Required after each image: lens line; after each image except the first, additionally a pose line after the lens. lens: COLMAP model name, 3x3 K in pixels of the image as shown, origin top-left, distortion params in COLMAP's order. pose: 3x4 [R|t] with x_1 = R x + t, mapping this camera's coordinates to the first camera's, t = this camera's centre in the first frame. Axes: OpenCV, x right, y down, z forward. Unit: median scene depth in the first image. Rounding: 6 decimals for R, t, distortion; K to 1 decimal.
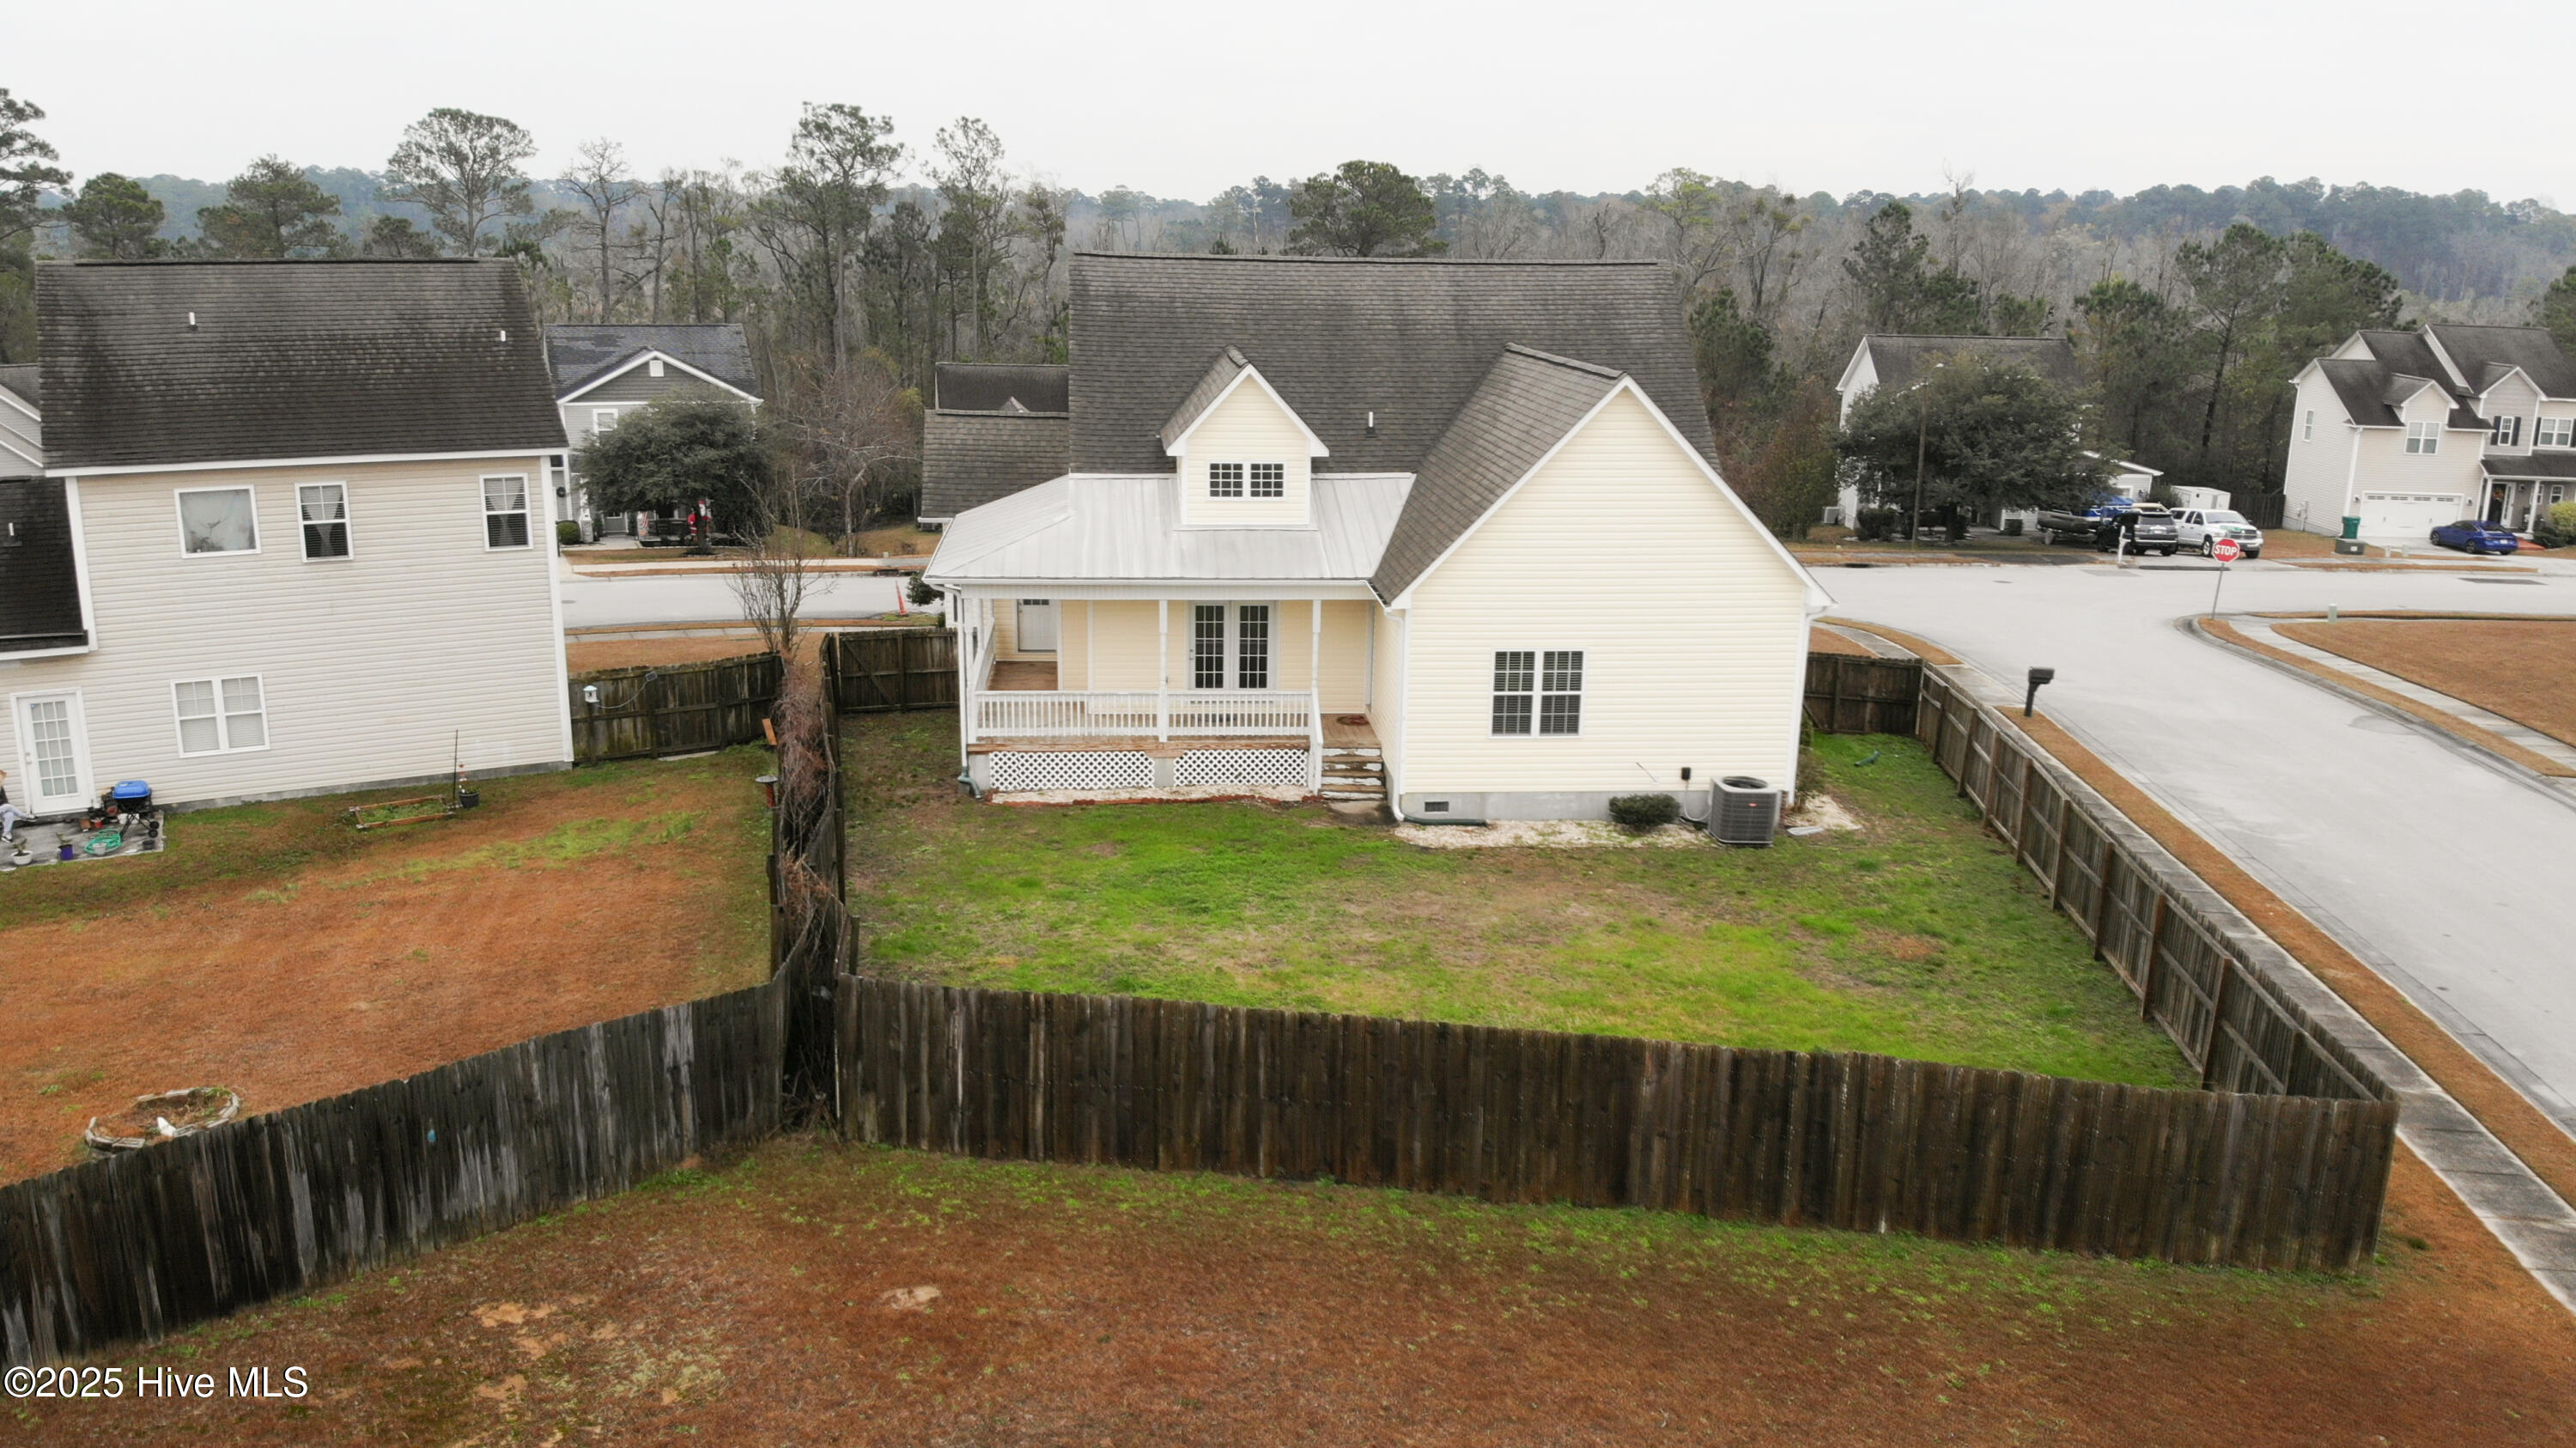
lens RADIAL K [[1943.6, 0, 1316.0], [0, 1943.6, 734.6], [0, 0, 1]] dist [0.139635, -0.328239]
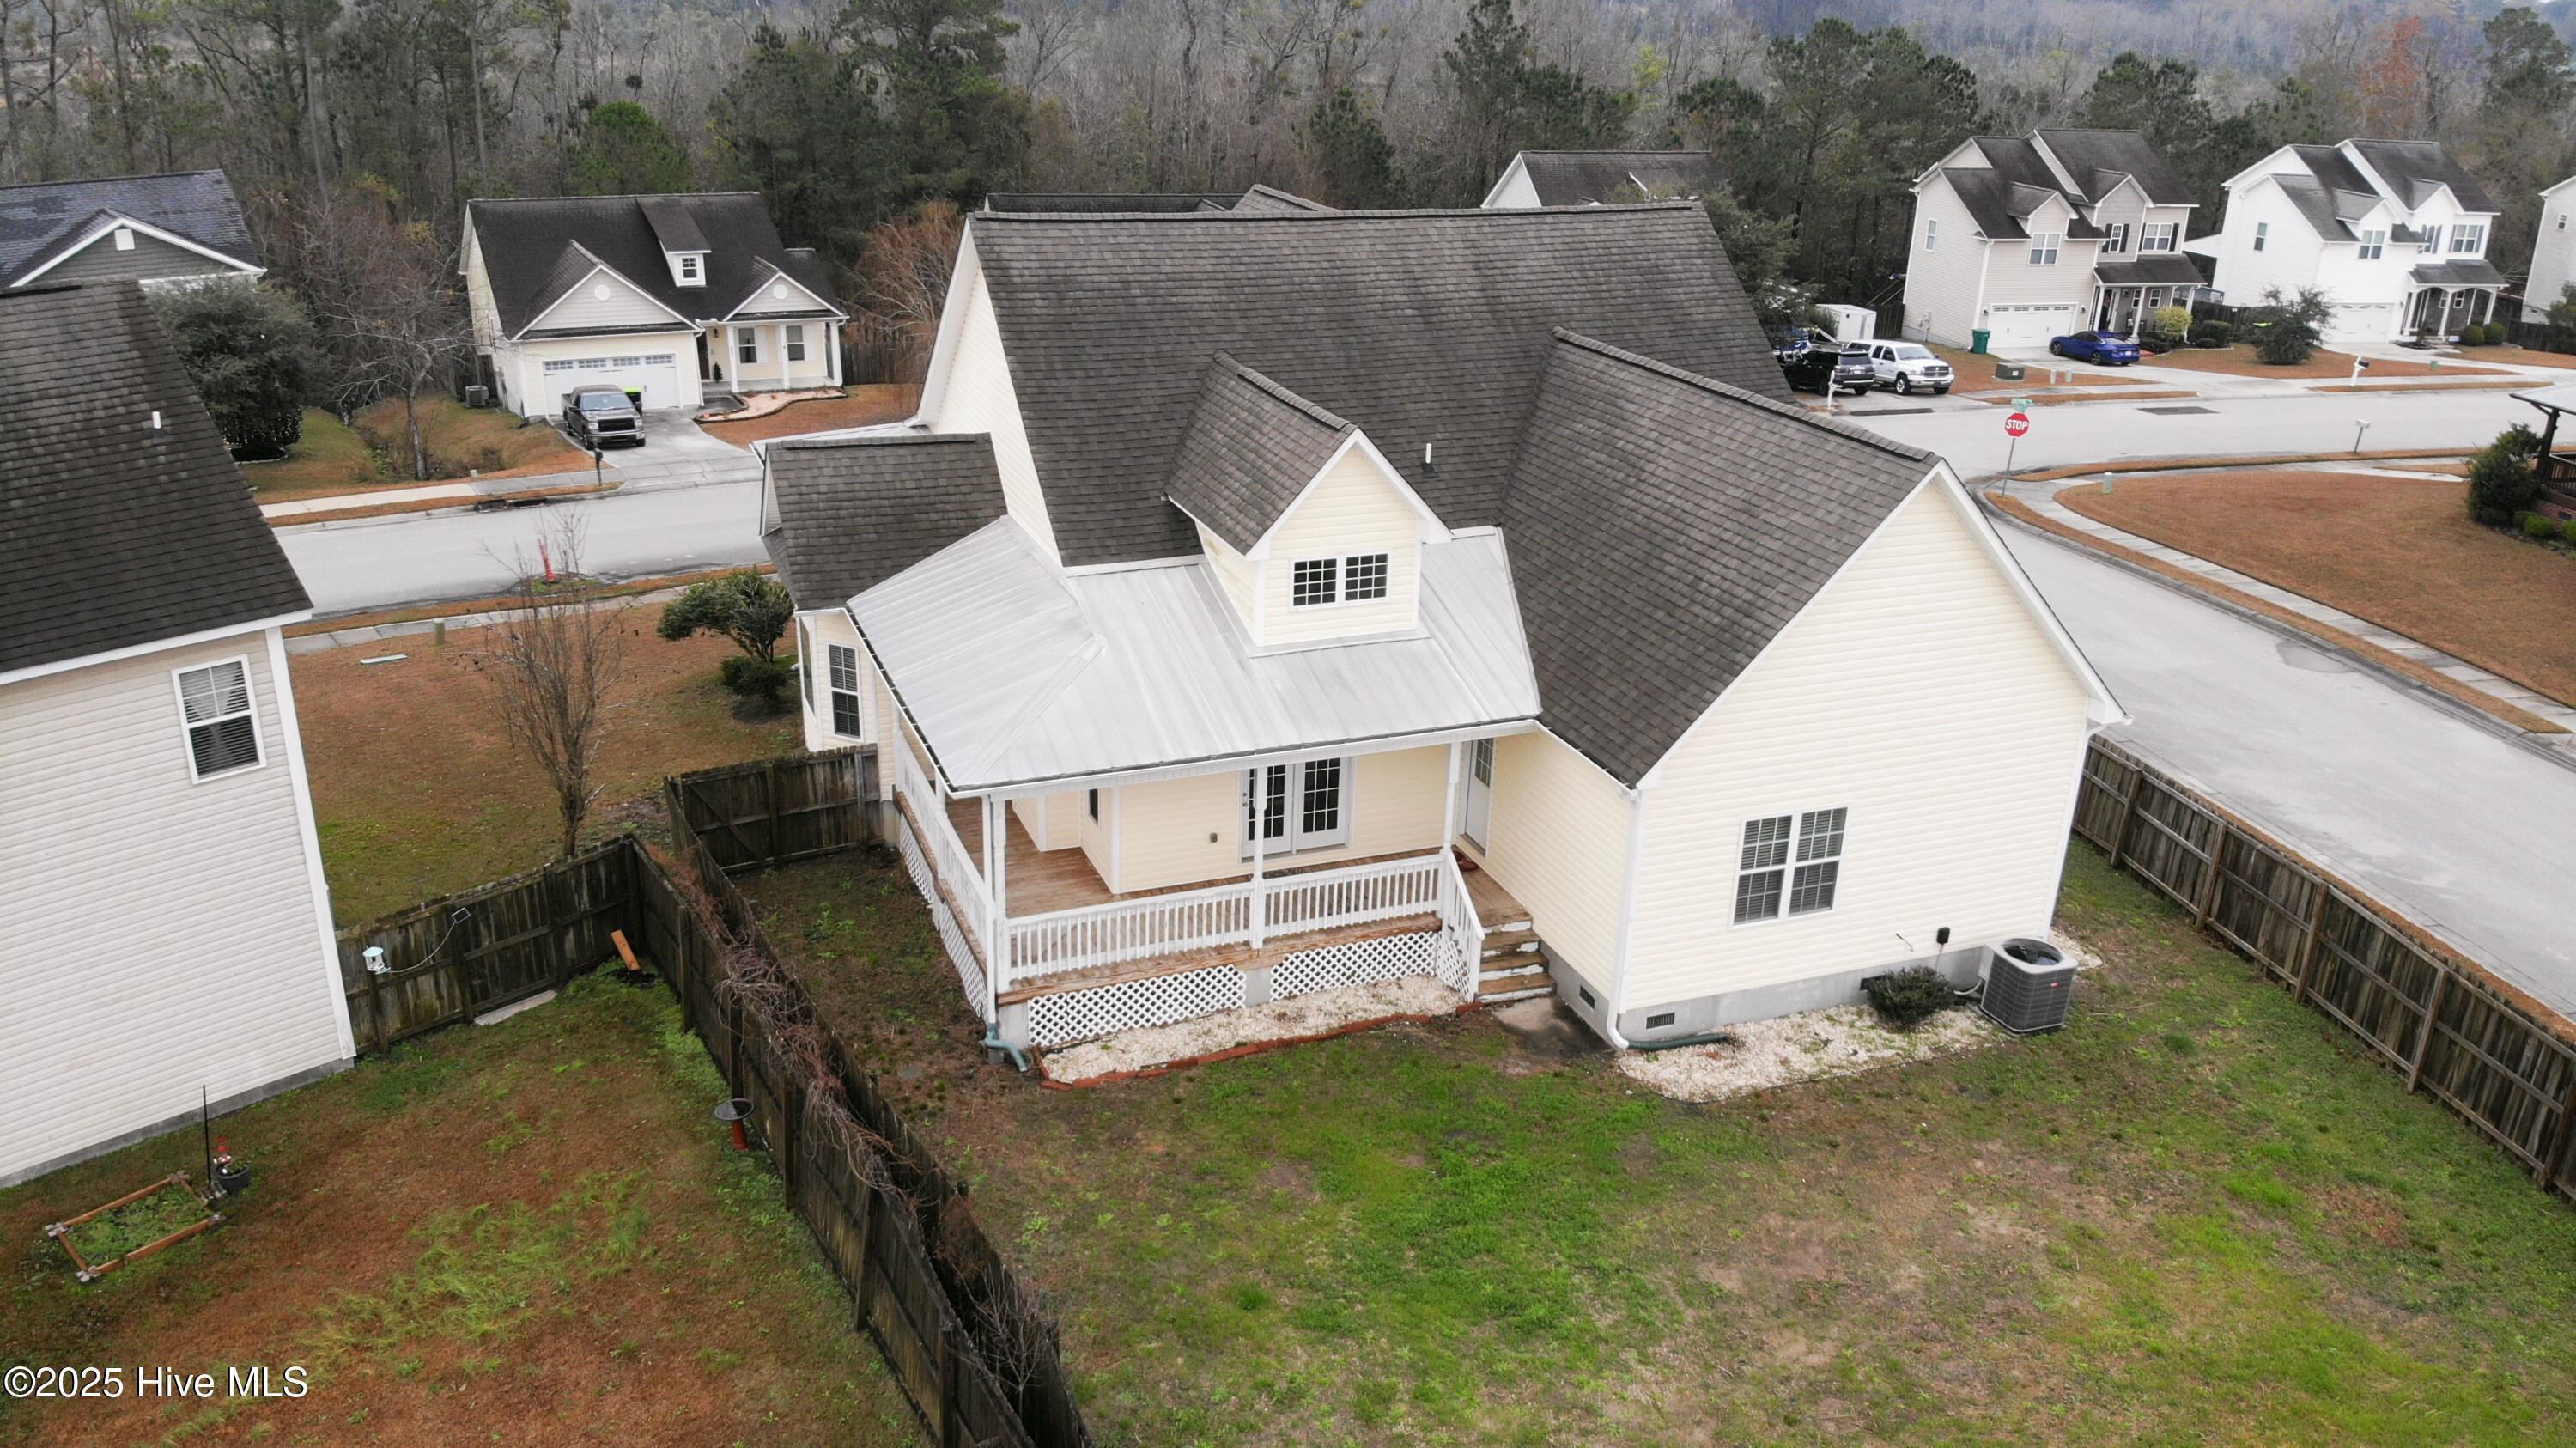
lens RADIAL K [[1882.5, 0, 1308.8], [0, 1882.5, 739.9], [0, 0, 1]] dist [0.109985, -0.246310]
pose [[0.960744, -0.094962, 0.260678, -0.236259], [0.057846, 0.987511, 0.146547, -0.175660], [-0.271339, -0.125715, 0.954238, 0.327427]]
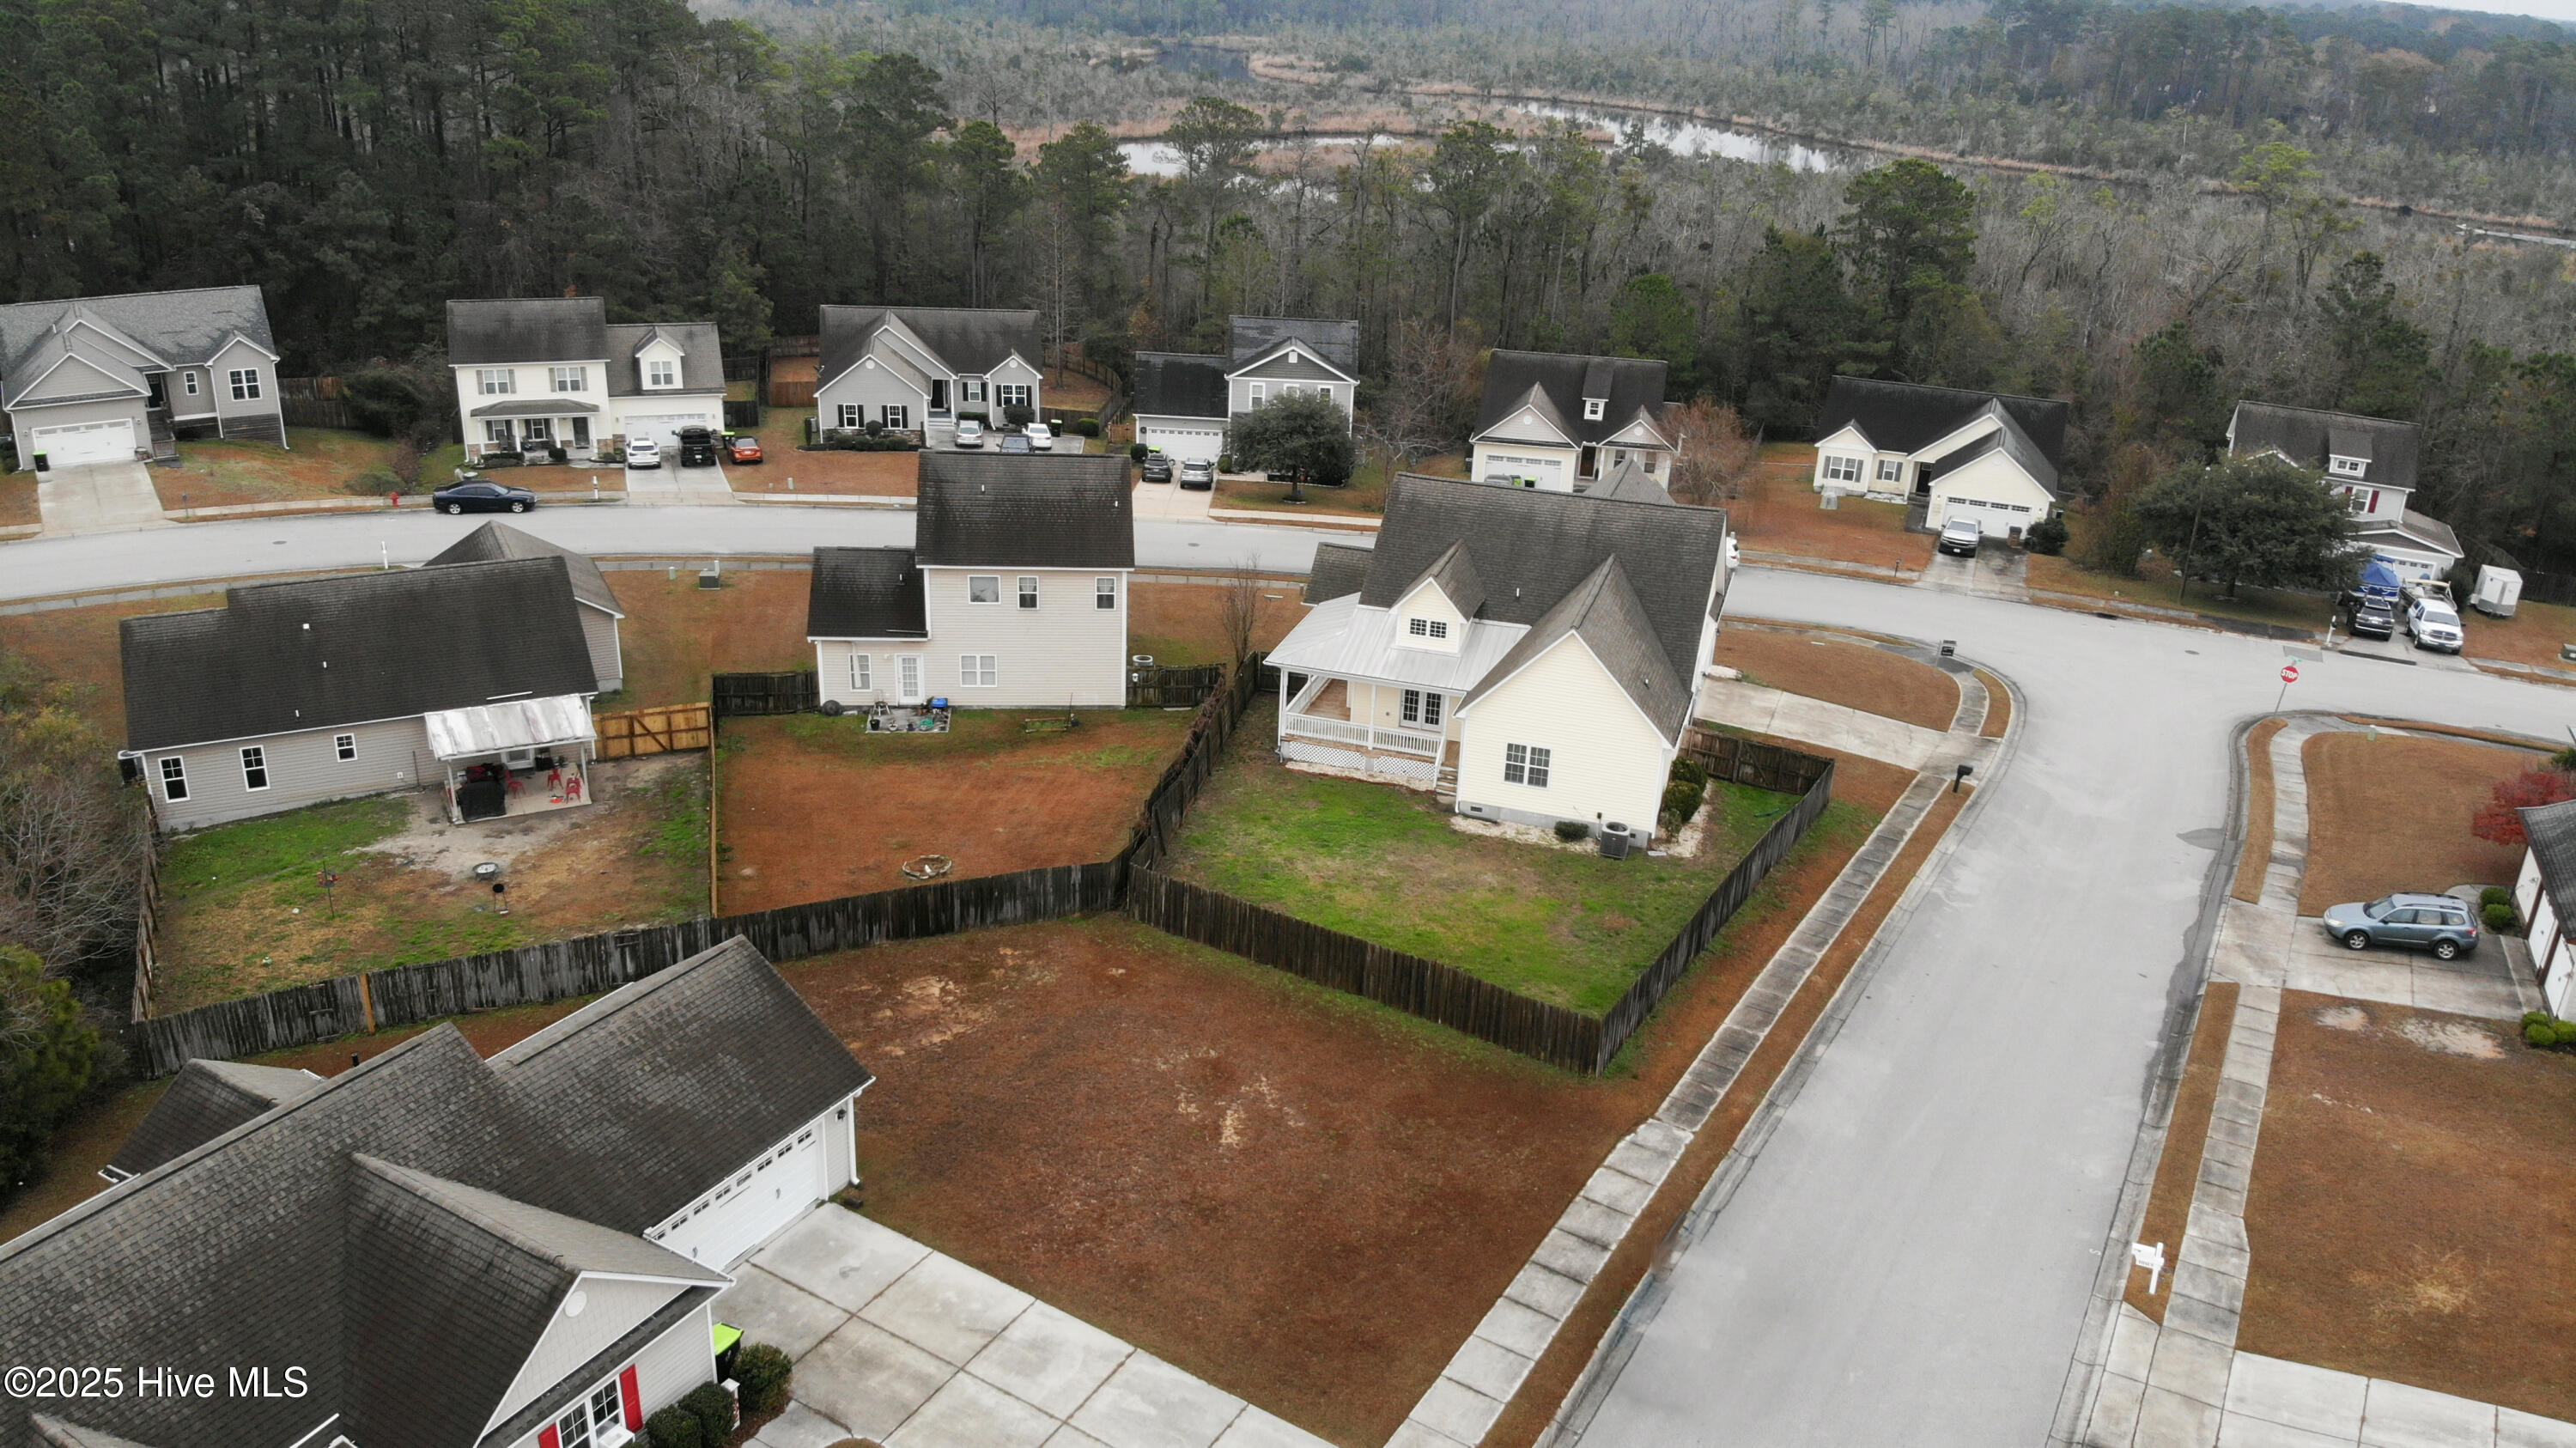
lens RADIAL K [[1869.5, 0, 1305.4], [0, 1869.5, 784.2], [0, 0, 1]] dist [0.135635, -0.278670]
pose [[0.921484, 0.178766, -0.344834, 0.542913], [-0.123753, 0.976651, 0.175606, -0.298004], [0.368175, -0.119144, 0.922091, -0.848135]]
